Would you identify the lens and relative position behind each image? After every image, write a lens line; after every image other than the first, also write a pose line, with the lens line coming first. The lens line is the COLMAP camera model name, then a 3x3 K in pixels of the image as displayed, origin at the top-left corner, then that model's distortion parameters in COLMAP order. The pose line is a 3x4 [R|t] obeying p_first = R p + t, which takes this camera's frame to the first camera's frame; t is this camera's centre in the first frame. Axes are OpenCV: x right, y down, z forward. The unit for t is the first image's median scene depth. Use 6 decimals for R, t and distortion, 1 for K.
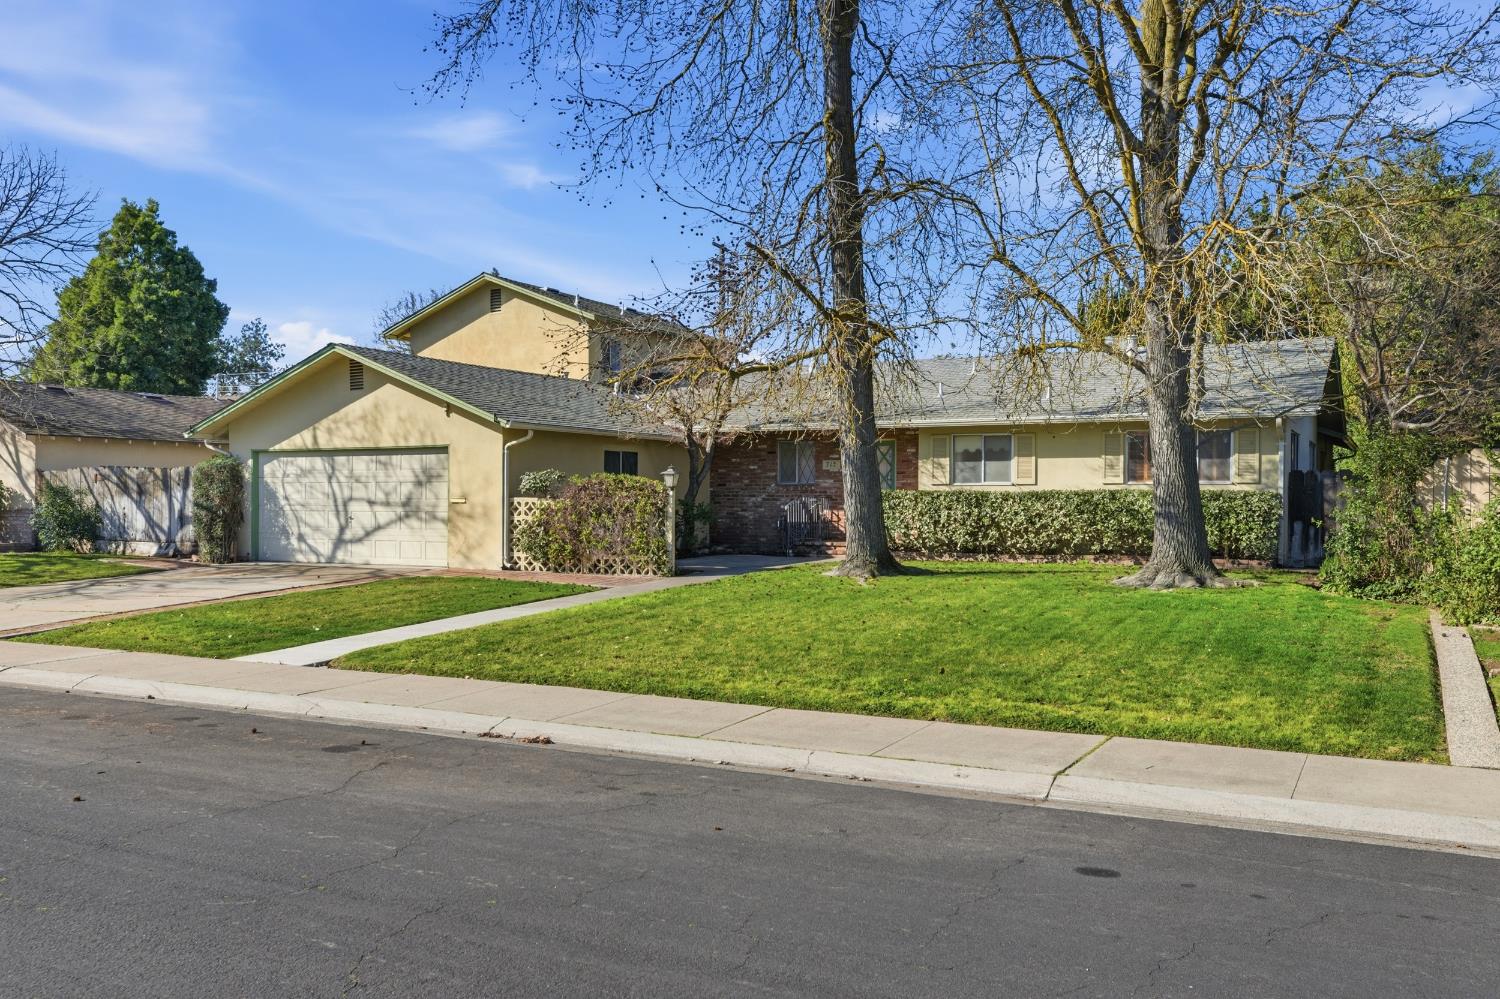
lens RADIAL K [[1258.5, 0, 749.6], [0, 1258.5, 500.5], [0, 0, 1]] dist [-0.000085, -0.000002]
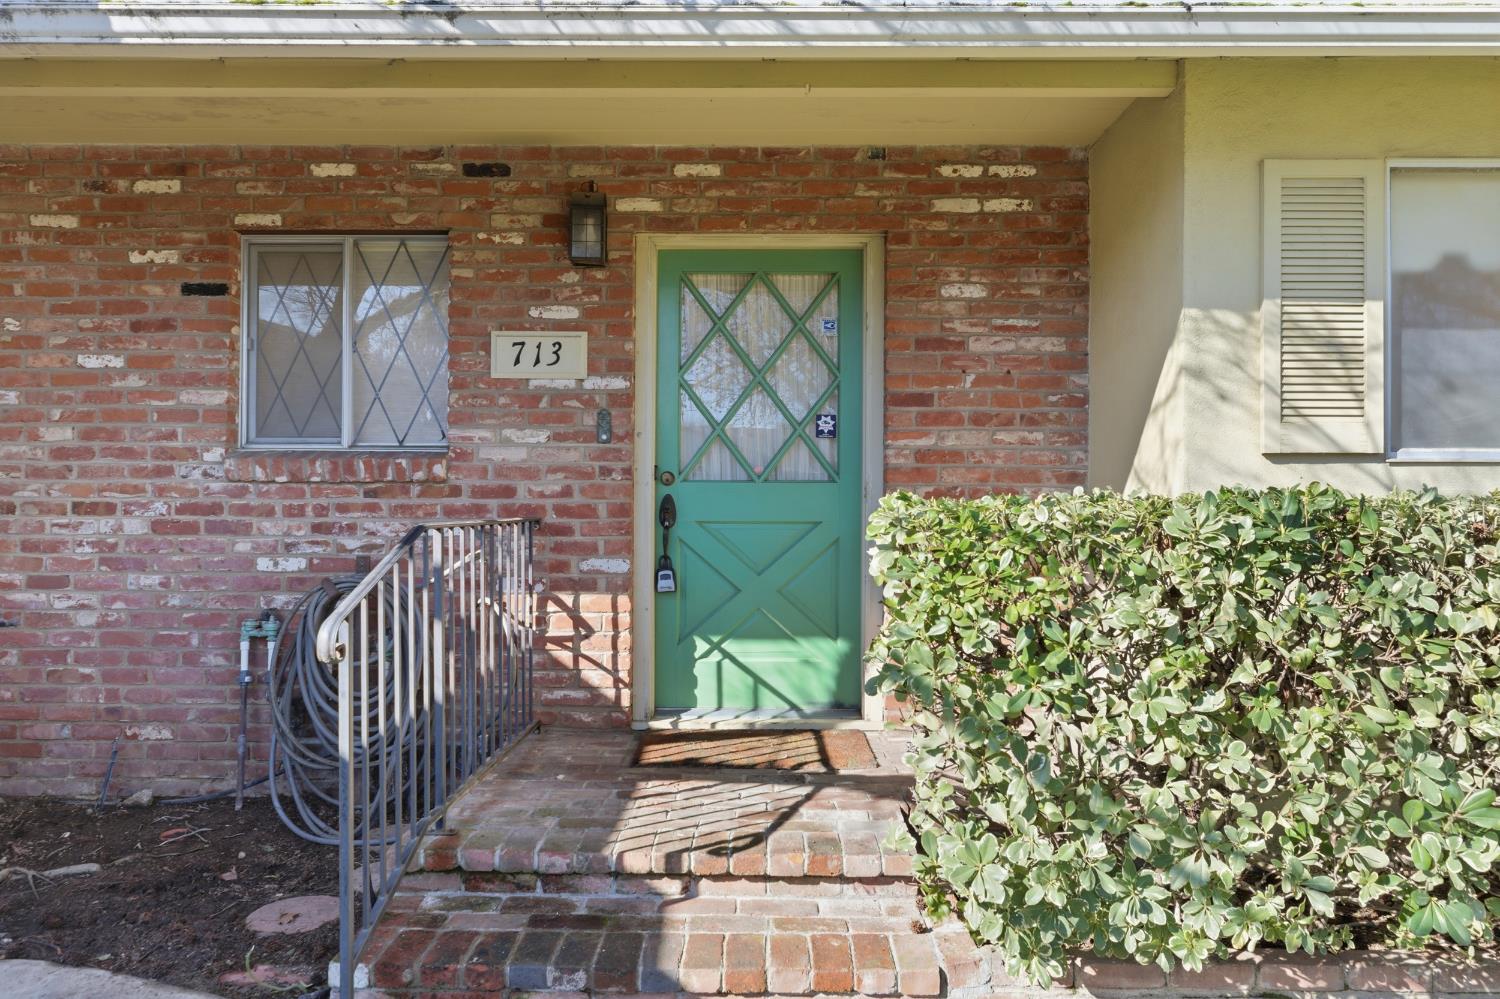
lens RADIAL K [[1068.2, 0, 752.7], [0, 1068.2, 492.4], [0, 0, 1]] dist [-0.003814, -0.000118]
pose [[0.893634, 0.000312, 0.448796, 0.019826], [-0.006774, 0.999895, 0.012794, -0.009185], [-0.448745, -0.014474, 0.893543, 0.837986]]
